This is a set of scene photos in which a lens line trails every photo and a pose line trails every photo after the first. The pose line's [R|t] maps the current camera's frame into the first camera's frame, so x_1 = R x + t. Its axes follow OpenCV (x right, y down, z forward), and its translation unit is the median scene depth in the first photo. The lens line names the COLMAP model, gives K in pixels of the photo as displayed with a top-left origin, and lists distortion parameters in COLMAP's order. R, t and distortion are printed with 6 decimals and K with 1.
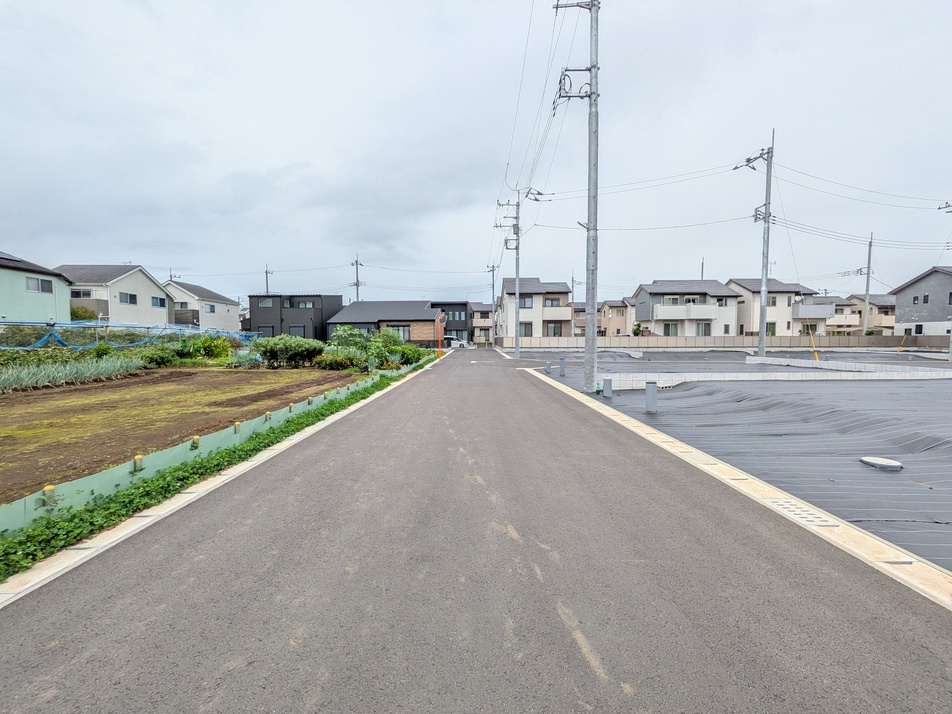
lens RADIAL K [[382.2, 0, 476.0], [0, 382.2, 357.0], [0, 0, 1]] dist [0.002031, 0.000245]
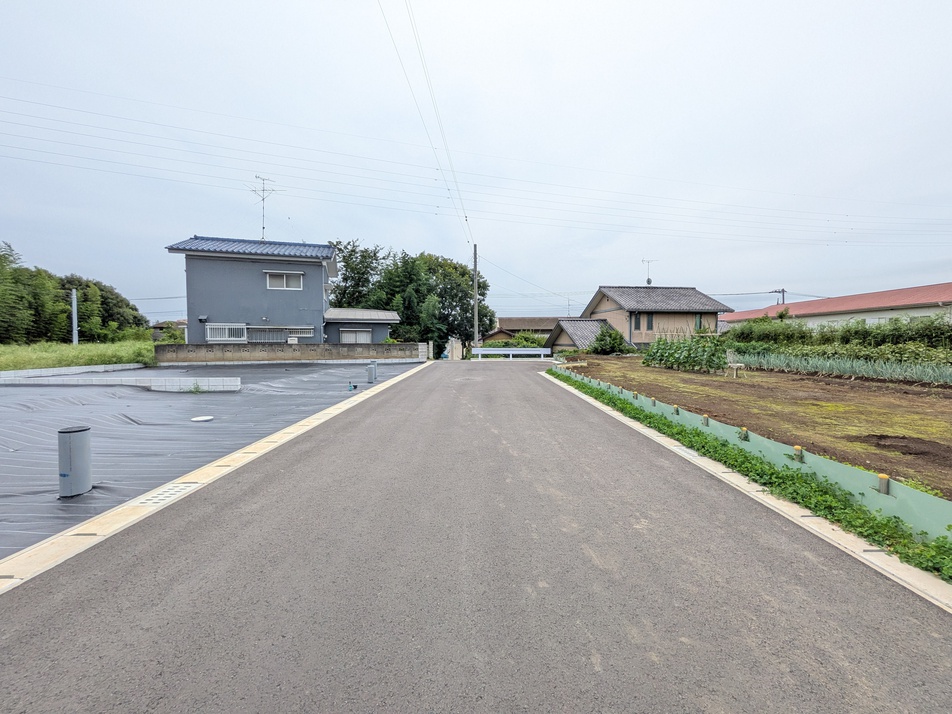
lens RADIAL K [[374.7, 0, 476.0], [0, 374.7, 357.0], [0, 0, 1]] dist [-0.001423, -0.000099]
pose [[-0.999946, 0.005178, 0.008959, -0.006141], [0.005961, 0.995956, 0.089650, -0.011847], [-0.008459, 0.089698, -0.995933, 0.302158]]
